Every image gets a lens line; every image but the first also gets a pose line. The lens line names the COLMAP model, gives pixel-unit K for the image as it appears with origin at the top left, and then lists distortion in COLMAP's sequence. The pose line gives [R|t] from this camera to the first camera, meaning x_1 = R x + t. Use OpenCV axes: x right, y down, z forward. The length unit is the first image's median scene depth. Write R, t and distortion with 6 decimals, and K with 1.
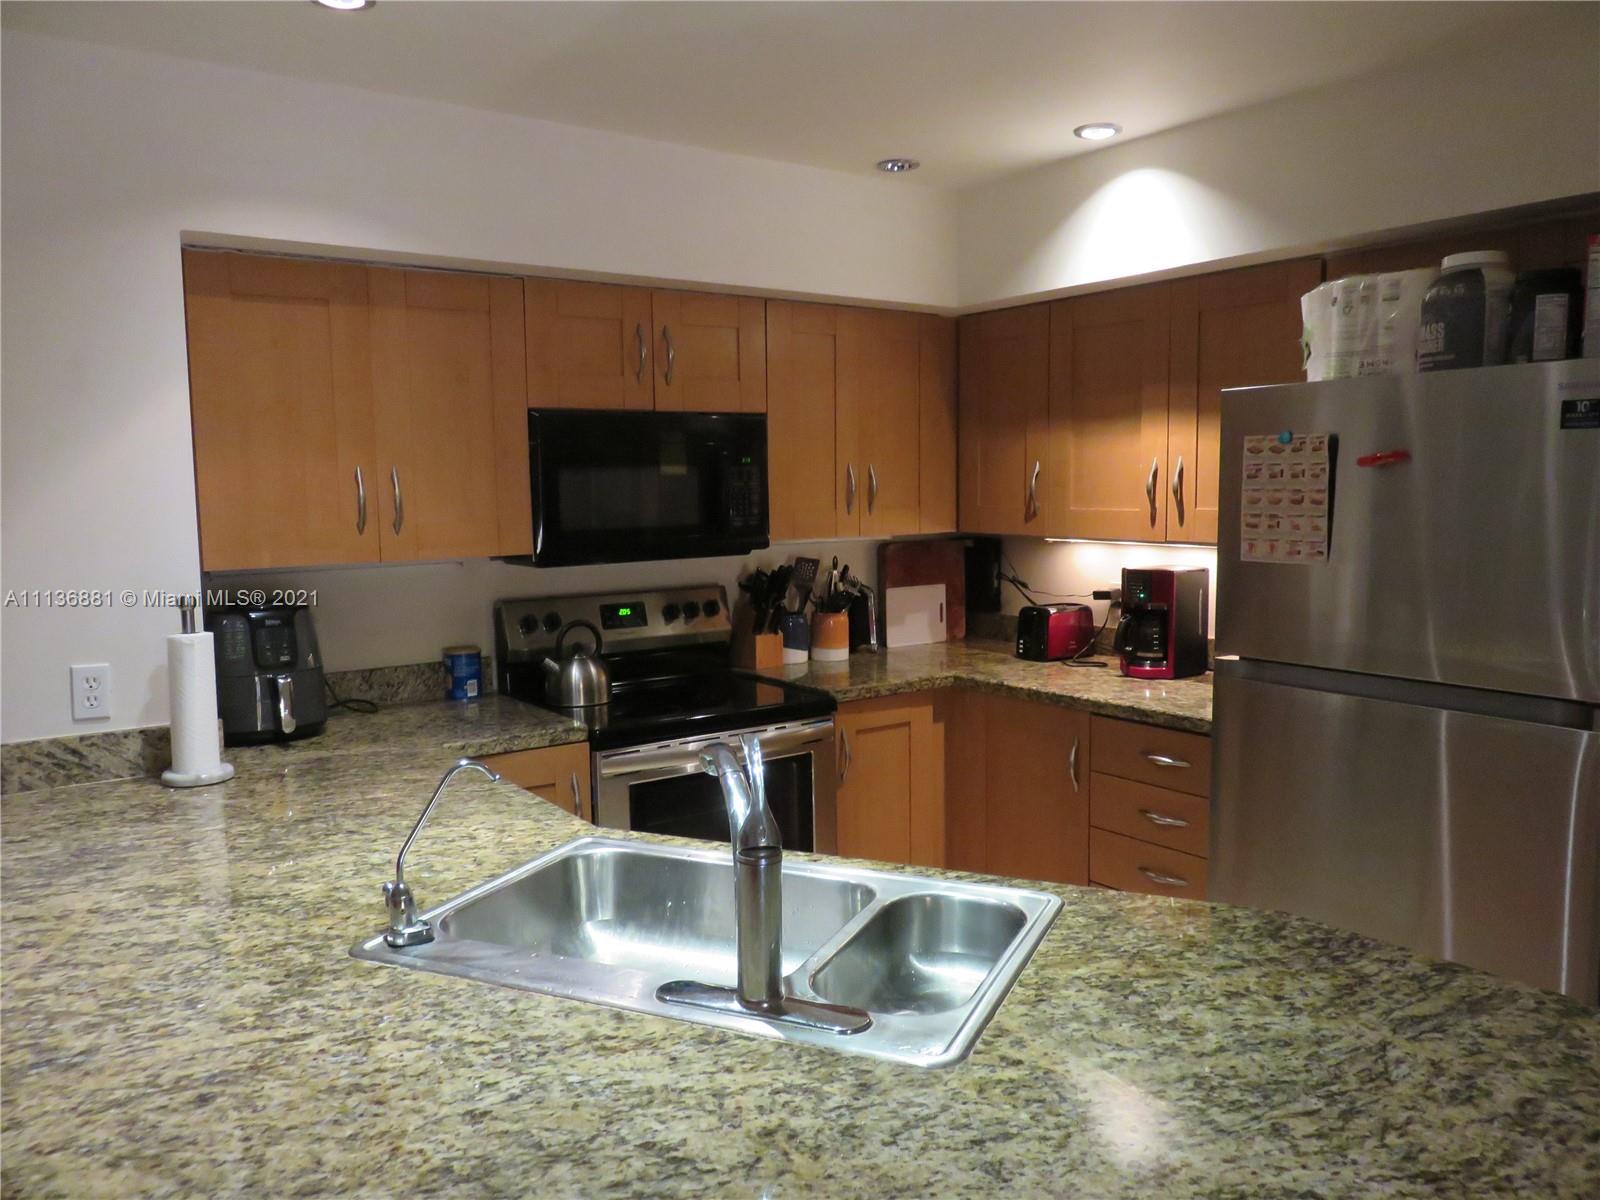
lens RADIAL K [[1196.1, 0, 796.6], [0, 1196.1, 602.2], [0, 0, 1]] dist [-0.006372, 0.004586]
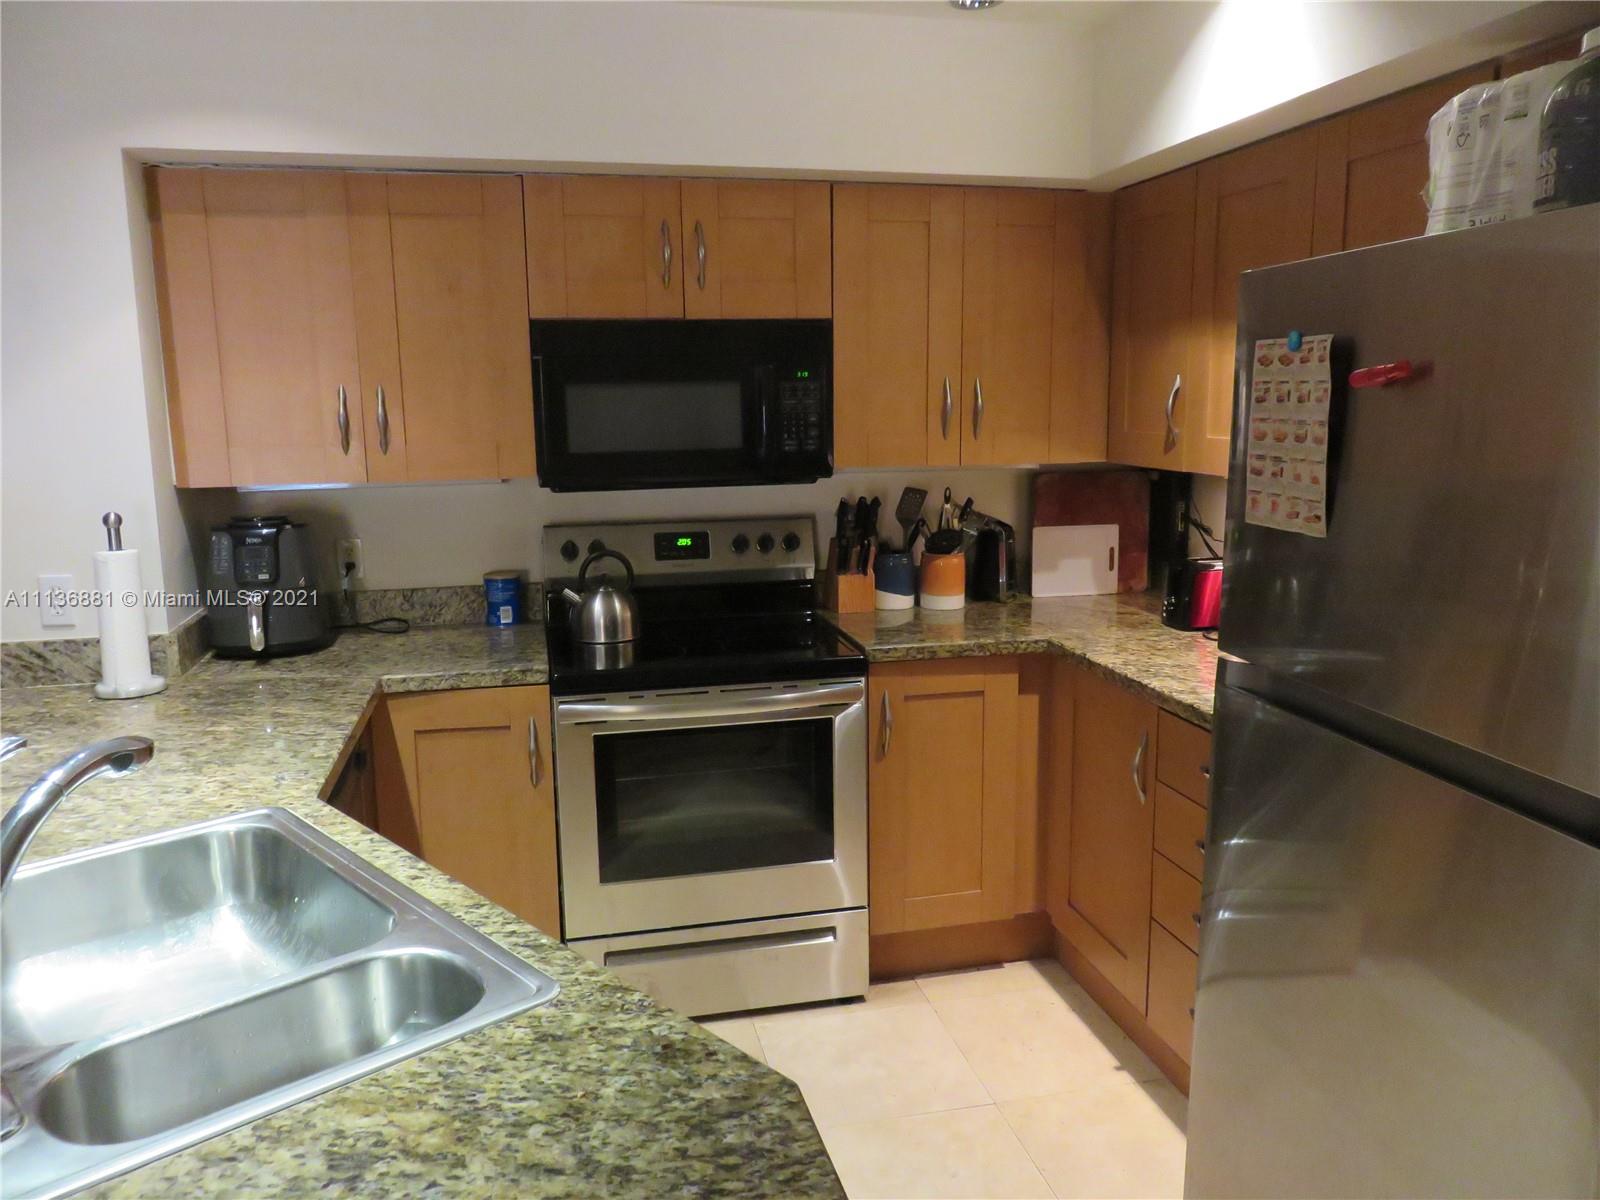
lens RADIAL K [[1196.1, 0, 803.0], [0, 1196.1, 599.6], [0, 0, 1]] dist [-0.006372, 0.004586]
pose [[0.924612, 0.067377, -0.374904, 0.327711], [-0.039924, 0.995953, 0.080528, -0.029152], [0.378812, -0.059489, 0.923560, 0.212832]]
